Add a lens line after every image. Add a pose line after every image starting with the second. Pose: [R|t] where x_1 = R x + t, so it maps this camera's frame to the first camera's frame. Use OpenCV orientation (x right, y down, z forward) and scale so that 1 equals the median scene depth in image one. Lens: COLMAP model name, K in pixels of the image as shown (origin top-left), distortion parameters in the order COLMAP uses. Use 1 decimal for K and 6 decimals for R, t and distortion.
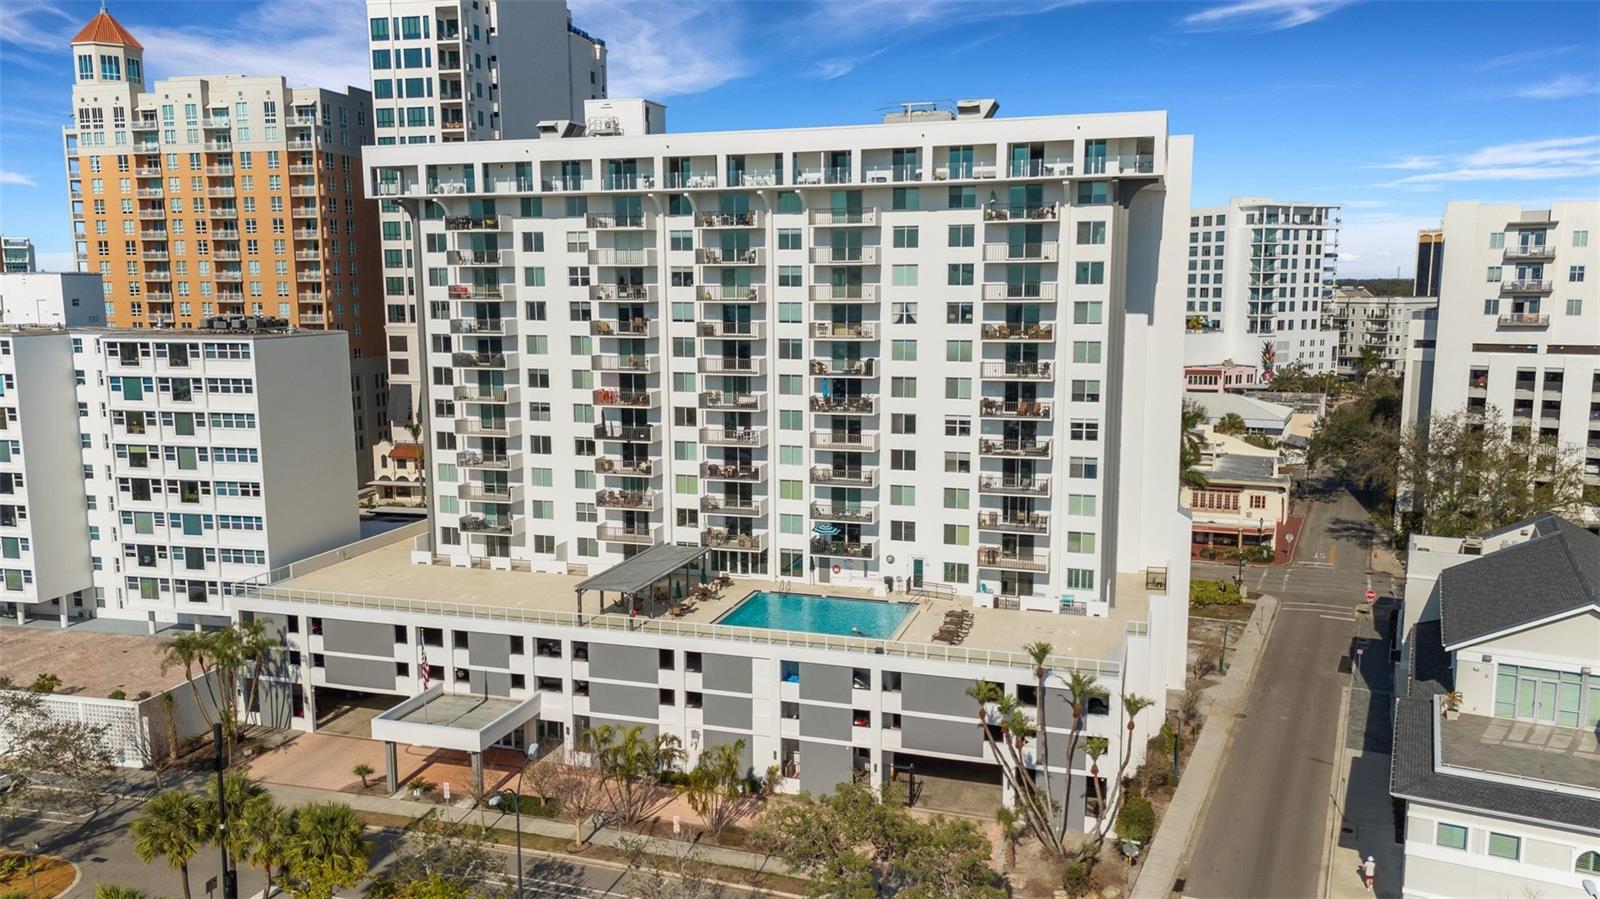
lens RADIAL K [[1174.7, 0, 797.8], [0, 1174.7, 454.0], [0, 0, 1]] dist [0.075751, -0.073768]
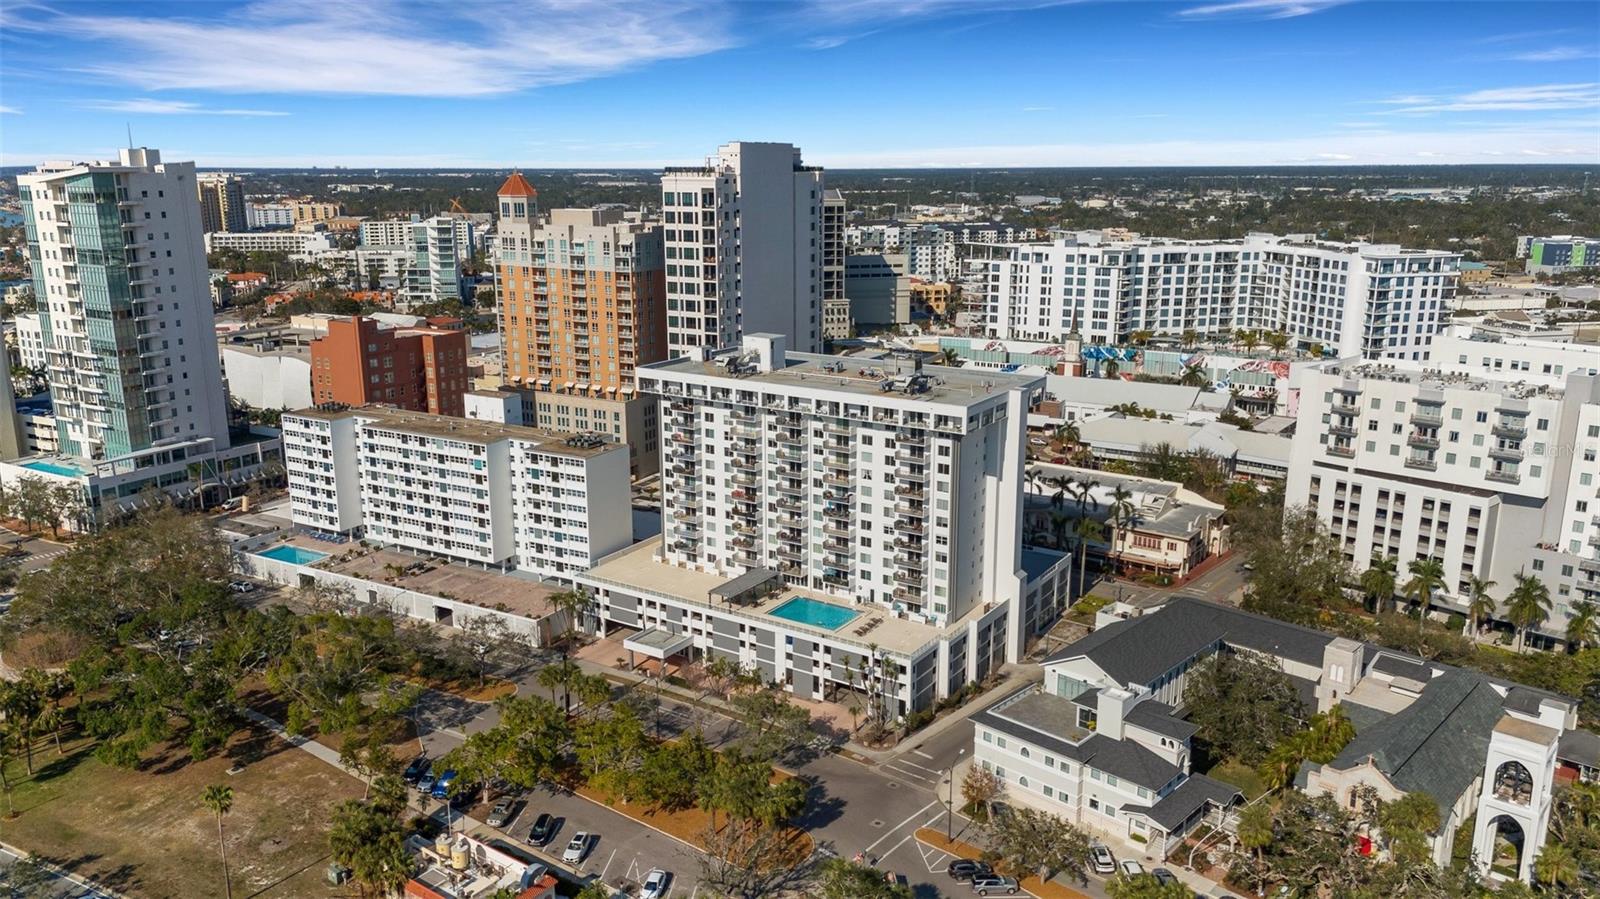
lens RADIAL K [[1171.1, 0, 798.1], [0, 1171.1, 455.5], [0, 0, 1]] dist [0.103796, -0.129015]
pose [[0.962572, 0.067643, -0.262449, 0.493945], [-0.041661, 0.993774, 0.103336, -0.346945], [0.267805, -0.088535, 0.959397, -0.984530]]
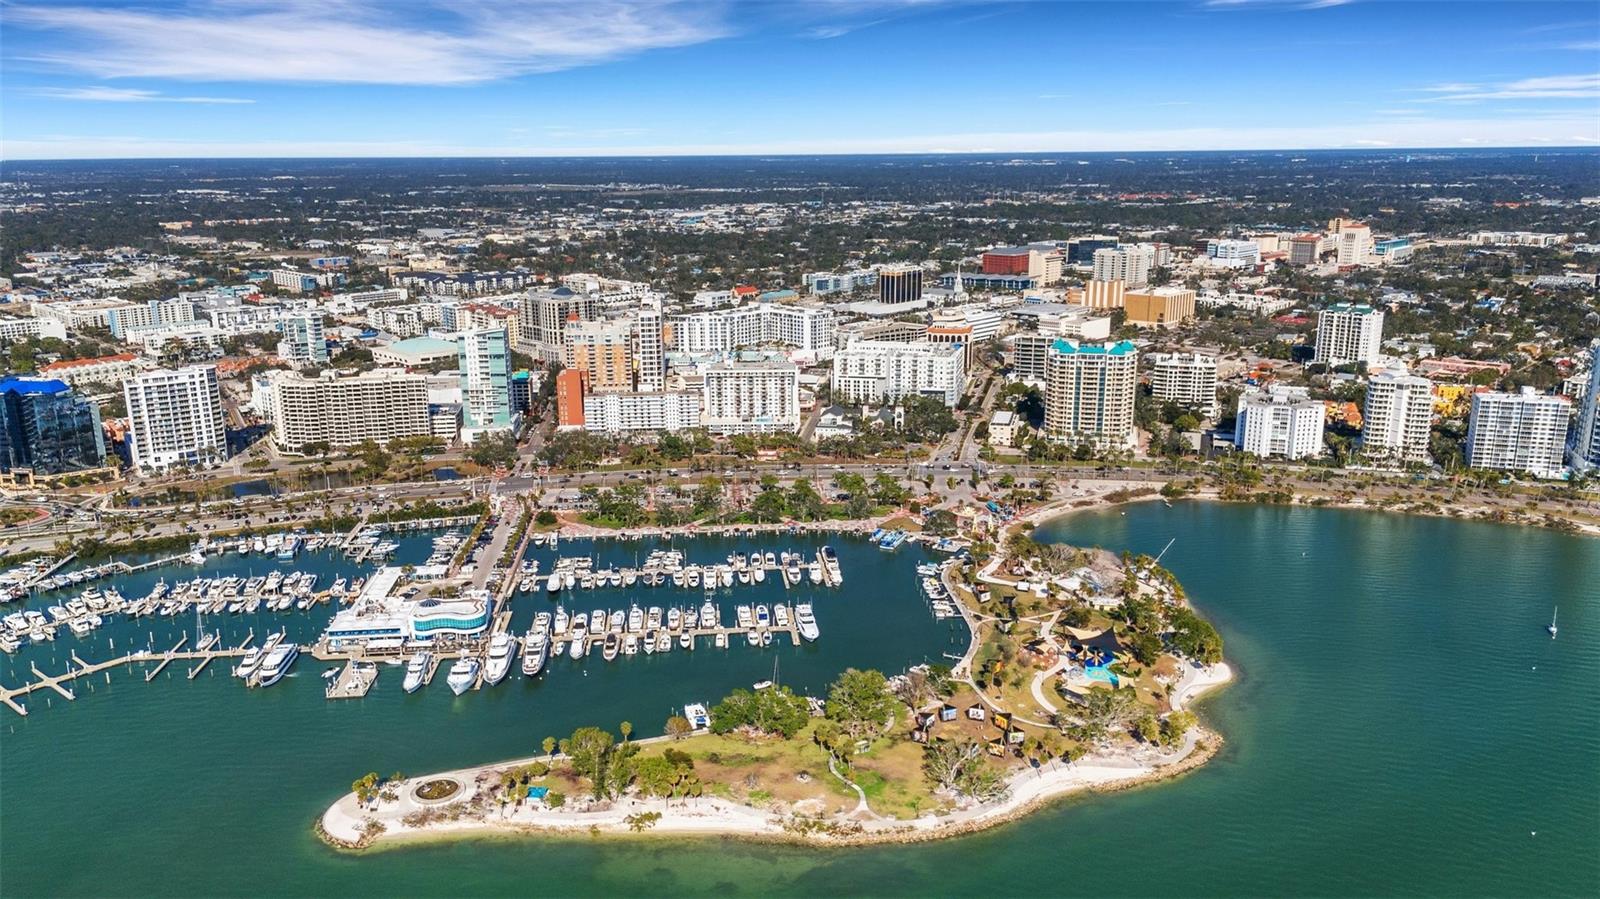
lens RADIAL K [[1171.1, 0, 798.1], [0, 1171.1, 455.5], [0, 0, 1]] dist [0.103796, -0.129015]
pose [[0.945529, -0.084330, 0.314424, -2.544696], [0.049777, 0.991959, 0.116360, -0.628827], [-0.321708, -0.094371, 0.942124, -7.516558]]
